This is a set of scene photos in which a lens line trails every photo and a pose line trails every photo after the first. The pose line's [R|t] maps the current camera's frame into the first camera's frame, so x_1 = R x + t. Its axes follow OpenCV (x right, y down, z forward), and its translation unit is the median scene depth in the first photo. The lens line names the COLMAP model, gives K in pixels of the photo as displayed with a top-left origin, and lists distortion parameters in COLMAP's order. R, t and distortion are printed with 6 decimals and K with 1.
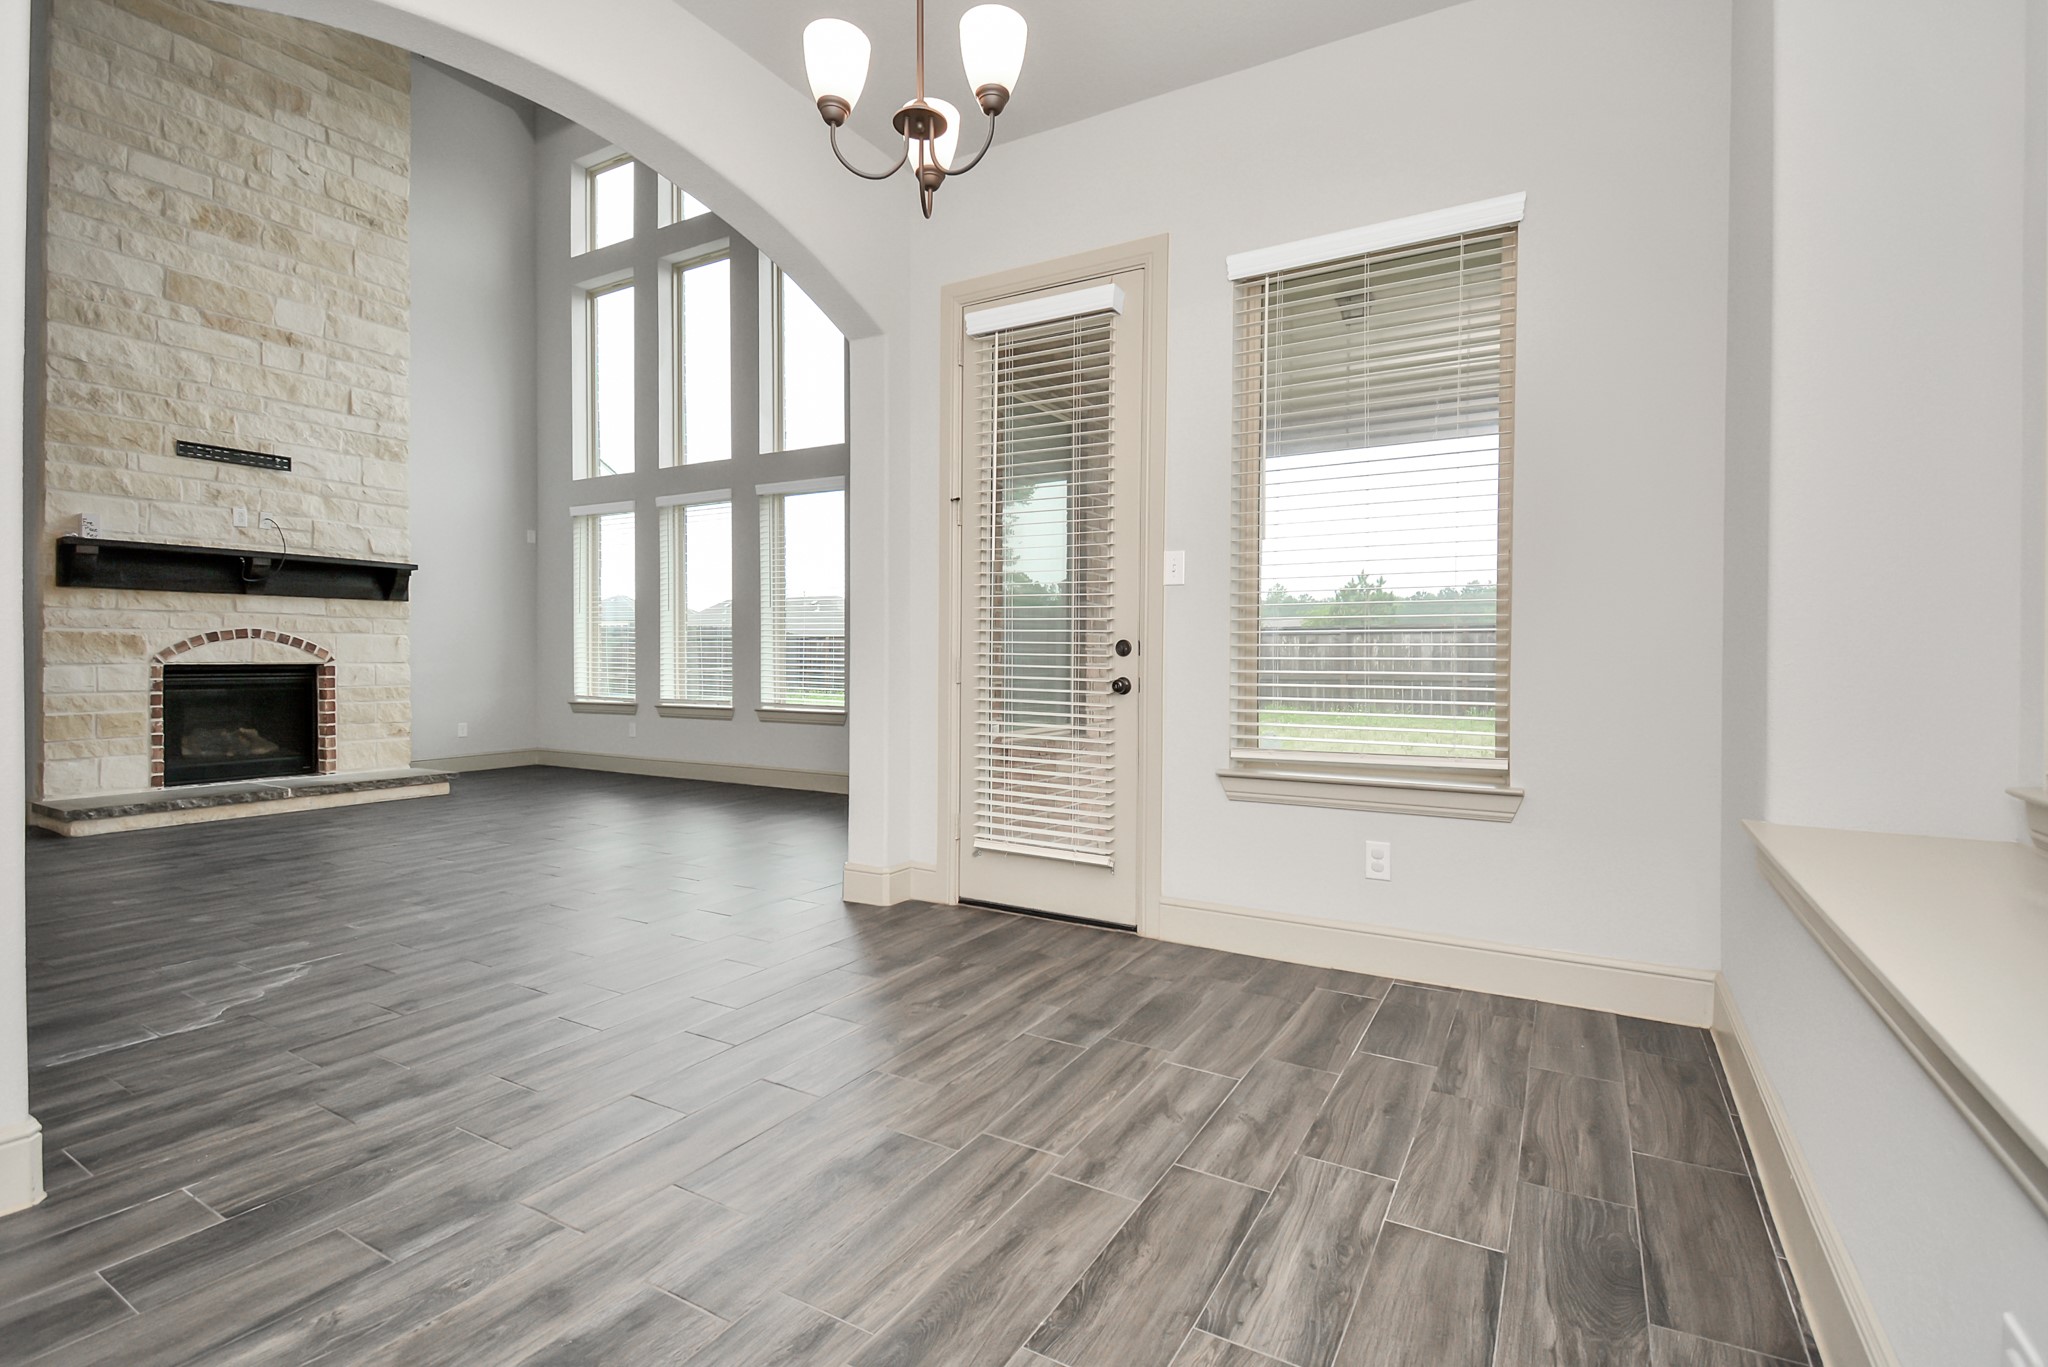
lens RADIAL K [[941.8, 0, 1020.3], [0, 941.8, 673.3], [0, 0, 1]] dist [-0.003078, -0.001123]
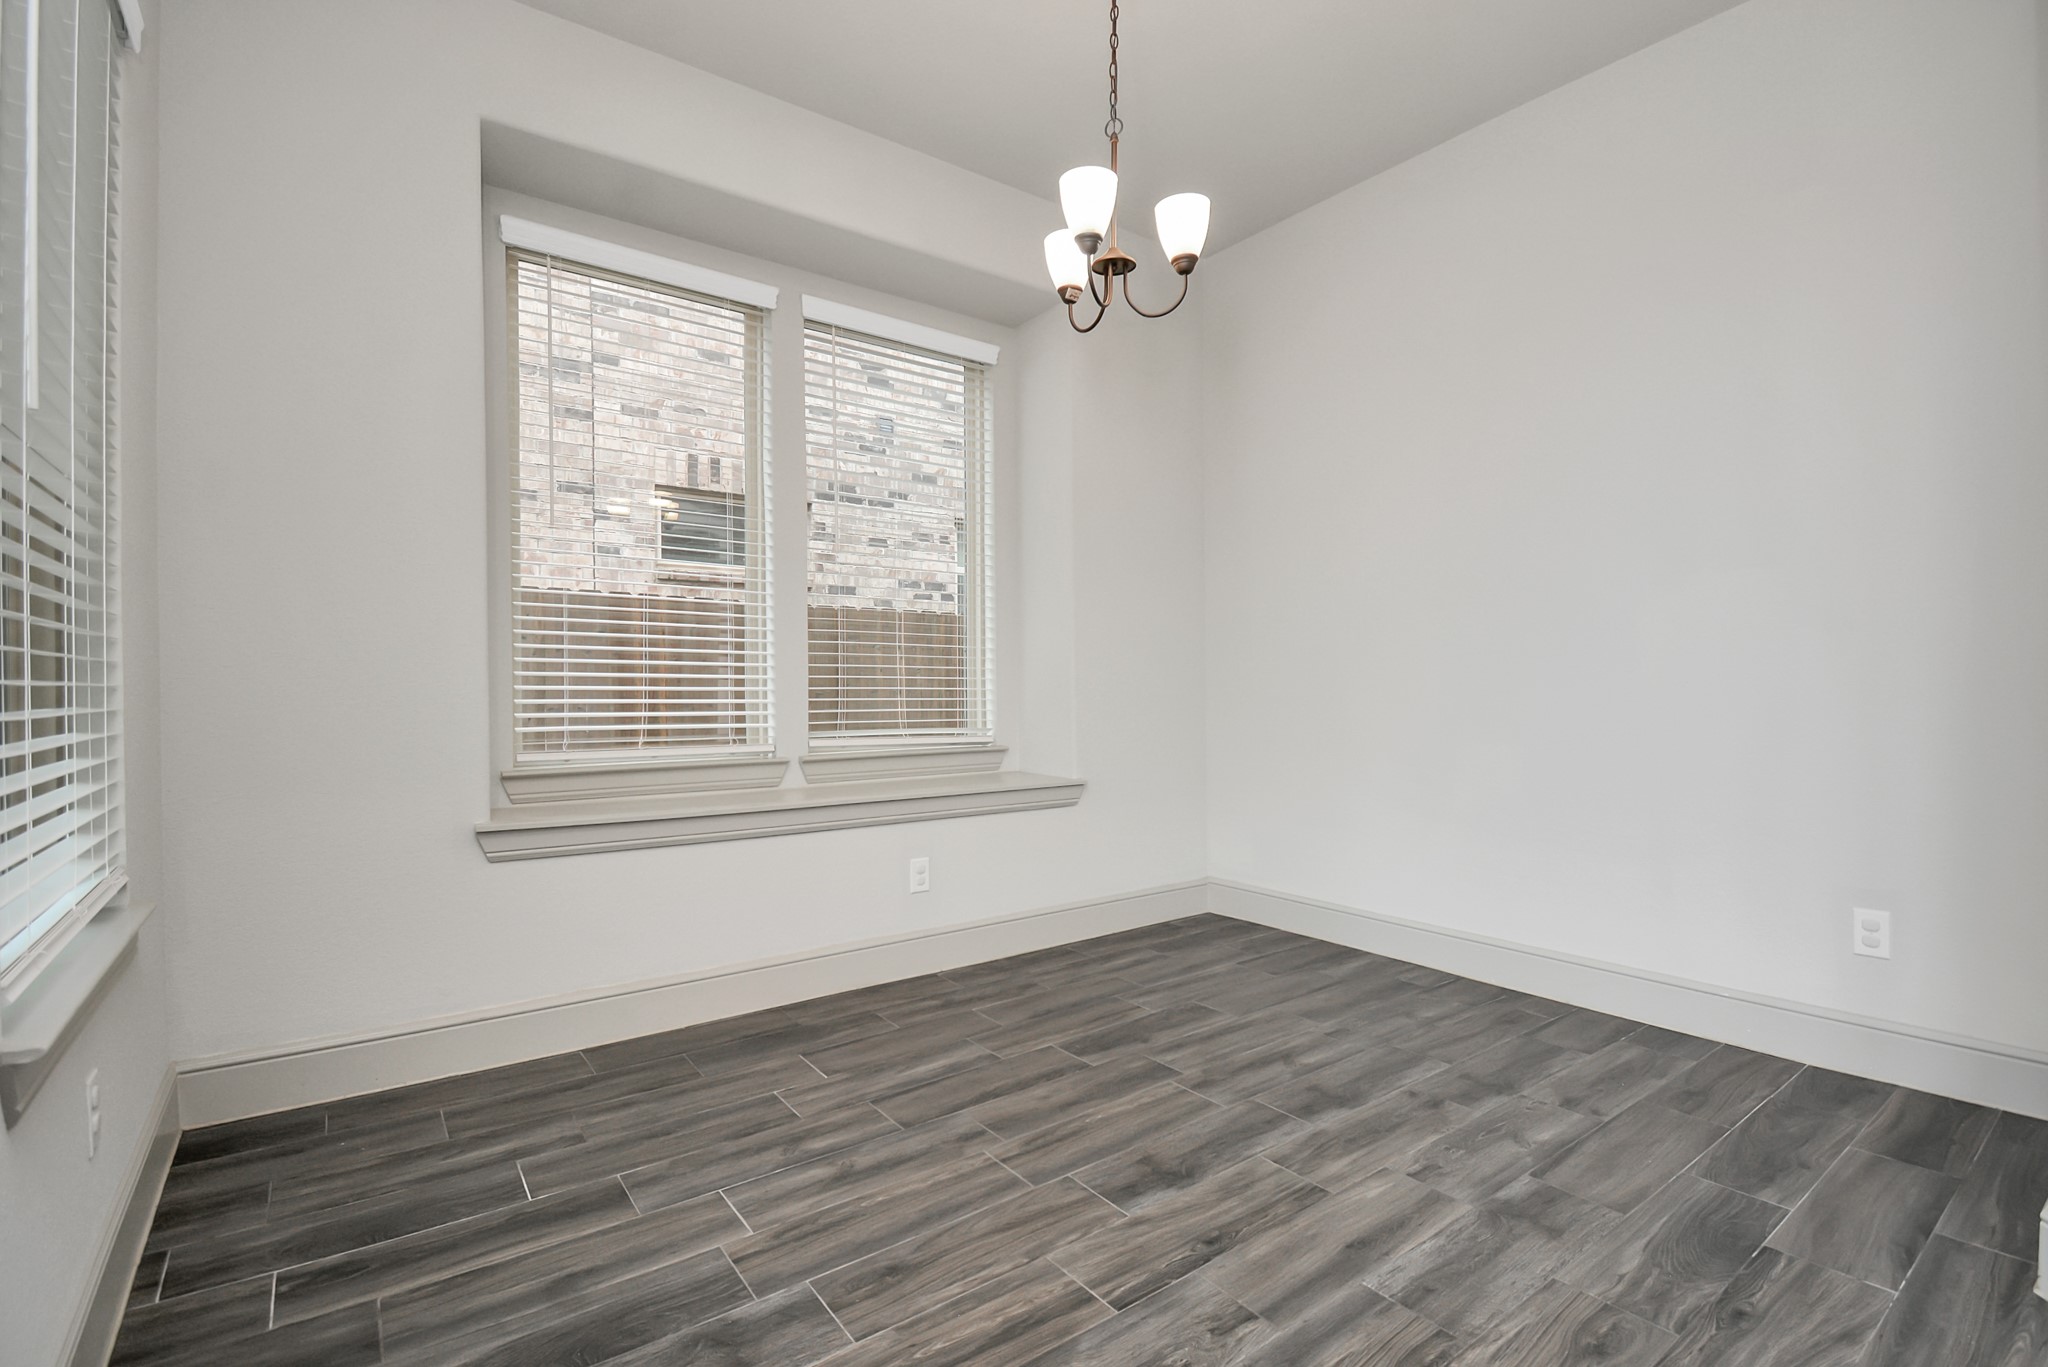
lens RADIAL K [[941.8, 0, 1027.6], [0, 941.8, 689.1], [0, 0, 1]] dist [-0.003078, -0.001123]
pose [[-0.924419, 0.003457, 0.381362, -0.420082], [0.006610, 0.999954, 0.006956, -0.042391], [-0.381321, 0.008951, -0.924399, 1.952167]]
